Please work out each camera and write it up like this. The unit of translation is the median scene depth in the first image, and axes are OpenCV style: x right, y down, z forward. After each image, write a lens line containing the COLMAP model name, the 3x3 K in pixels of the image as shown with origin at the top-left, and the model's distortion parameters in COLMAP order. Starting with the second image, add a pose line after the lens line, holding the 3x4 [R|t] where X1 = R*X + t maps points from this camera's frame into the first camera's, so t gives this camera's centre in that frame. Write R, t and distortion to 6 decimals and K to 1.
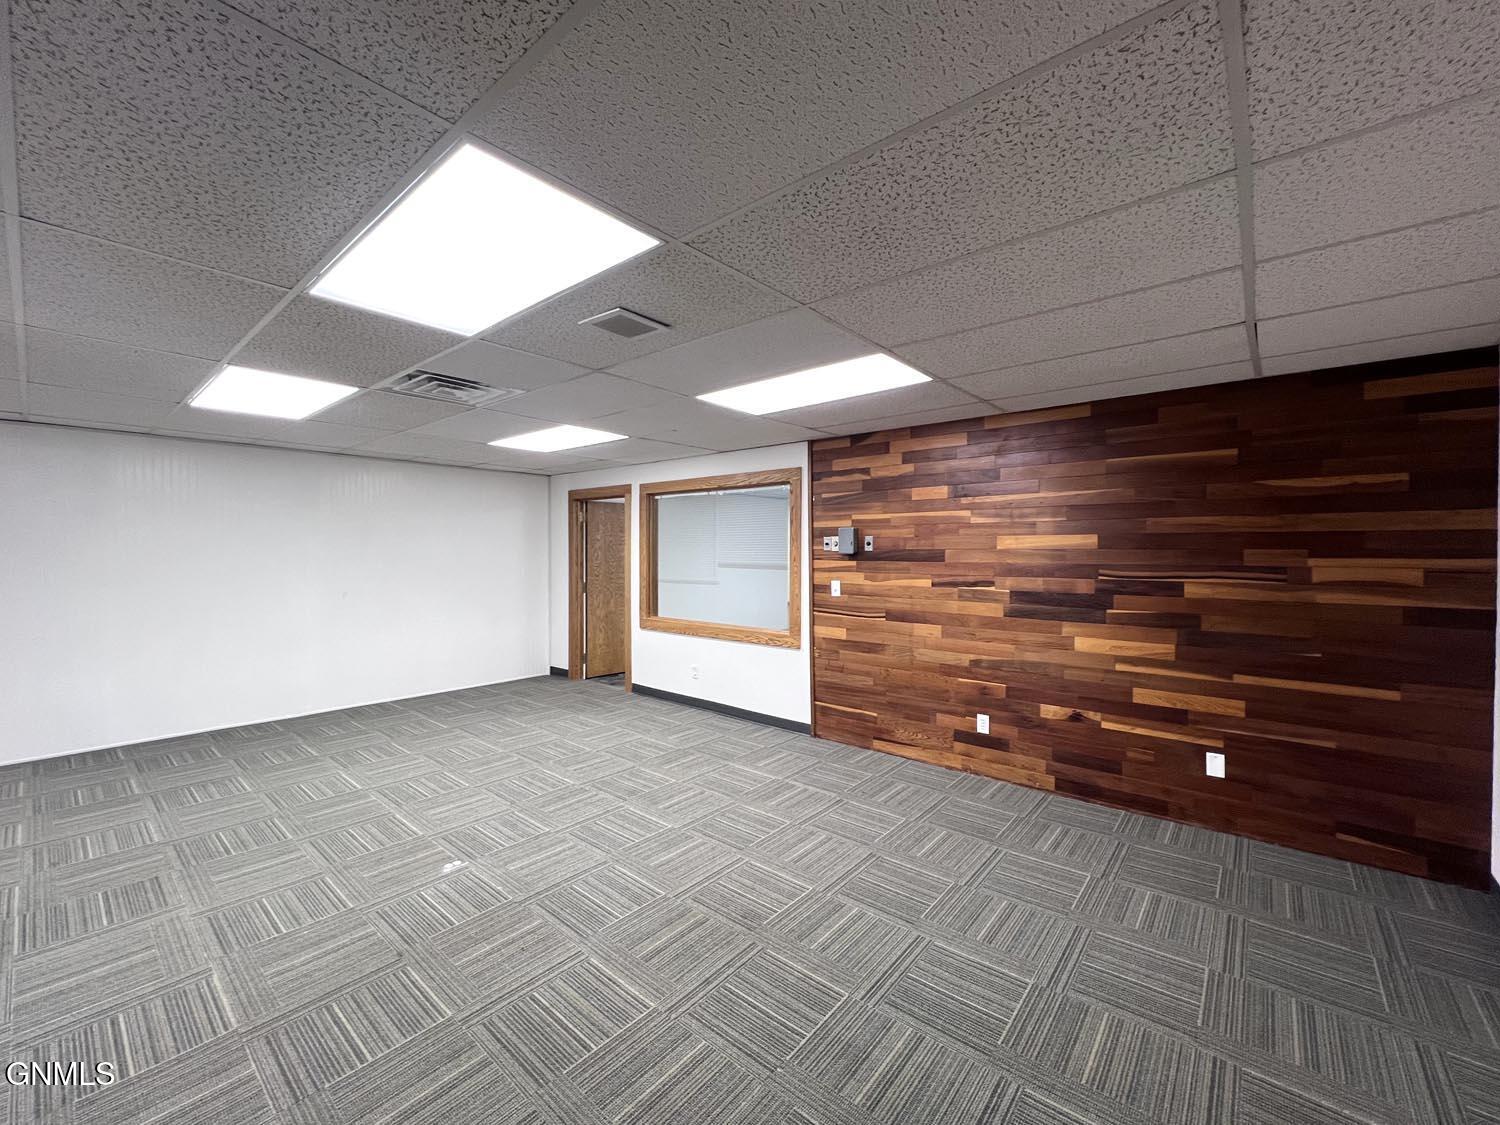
lens RADIAL K [[617.9, 0, 747.2], [0, 617.9, 557.9], [0, 0, 1]] dist [-0.001696, 0.000567]
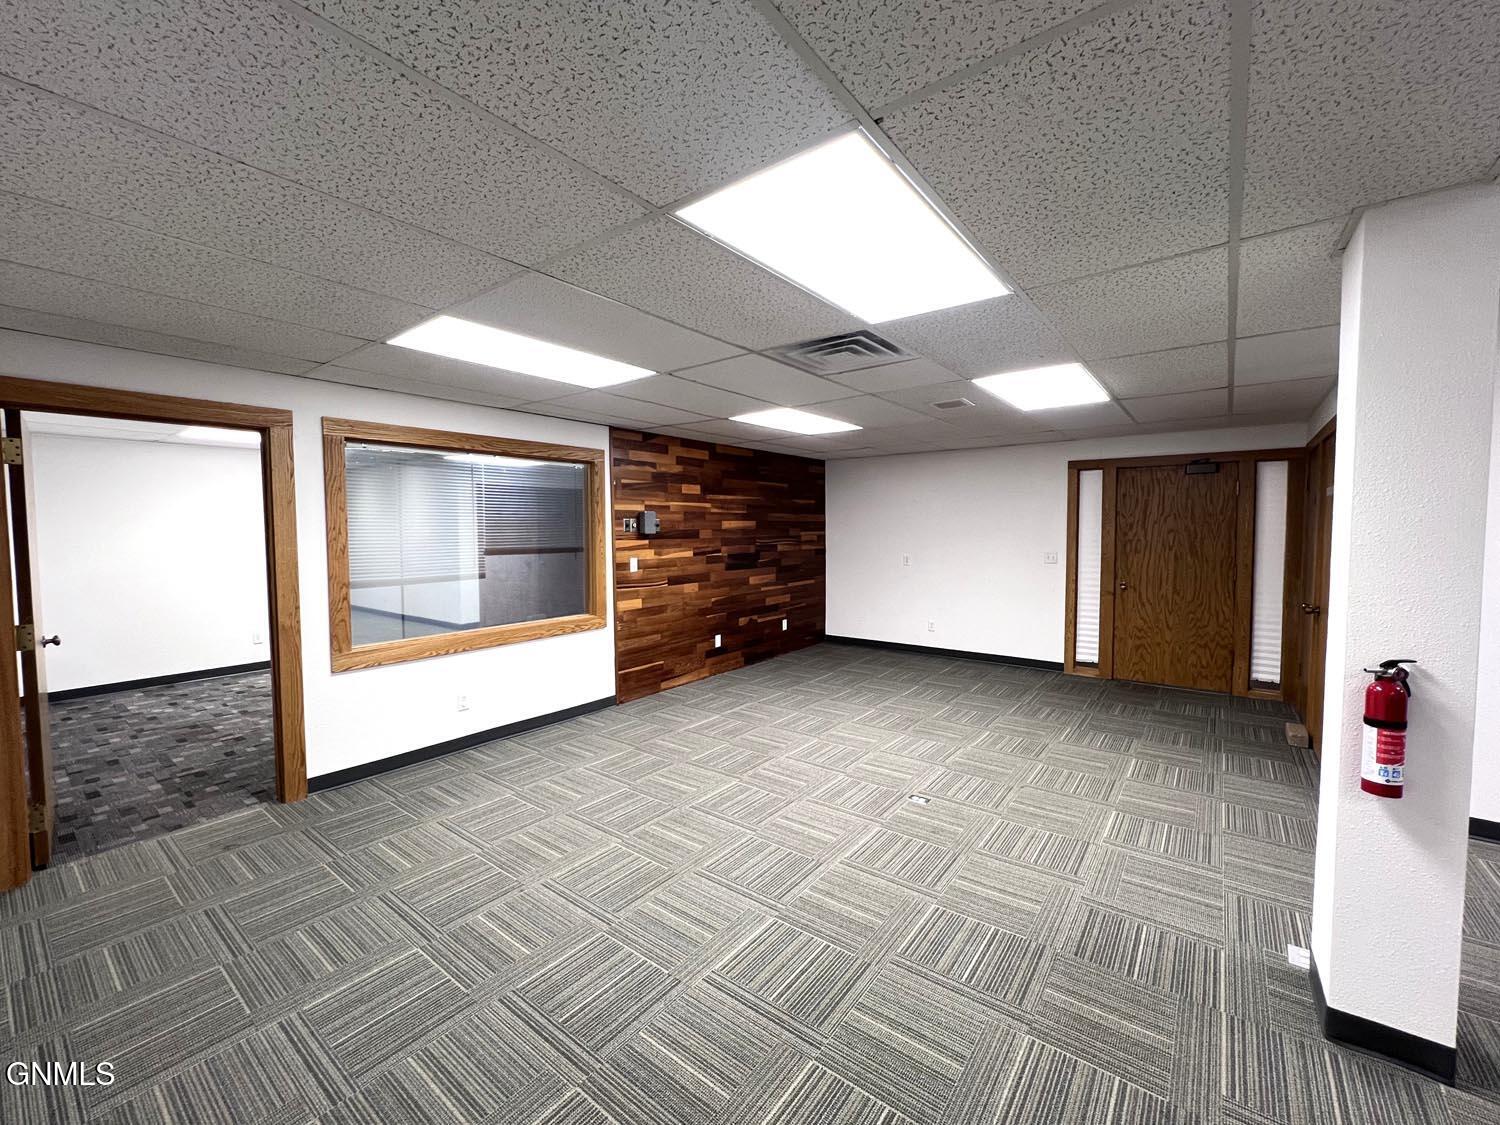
lens RADIAL K [[608.6, 0, 744.5], [0, 608.6, 561.3], [0, 0, 1]] dist [-0.001183, 0.000629]
pose [[-0.045354, -0.050492, 0.997694, -1.018584], [0.027371, 0.998284, 0.051766, -0.009344], [-0.998596, 0.029655, -0.043894, 0.884030]]
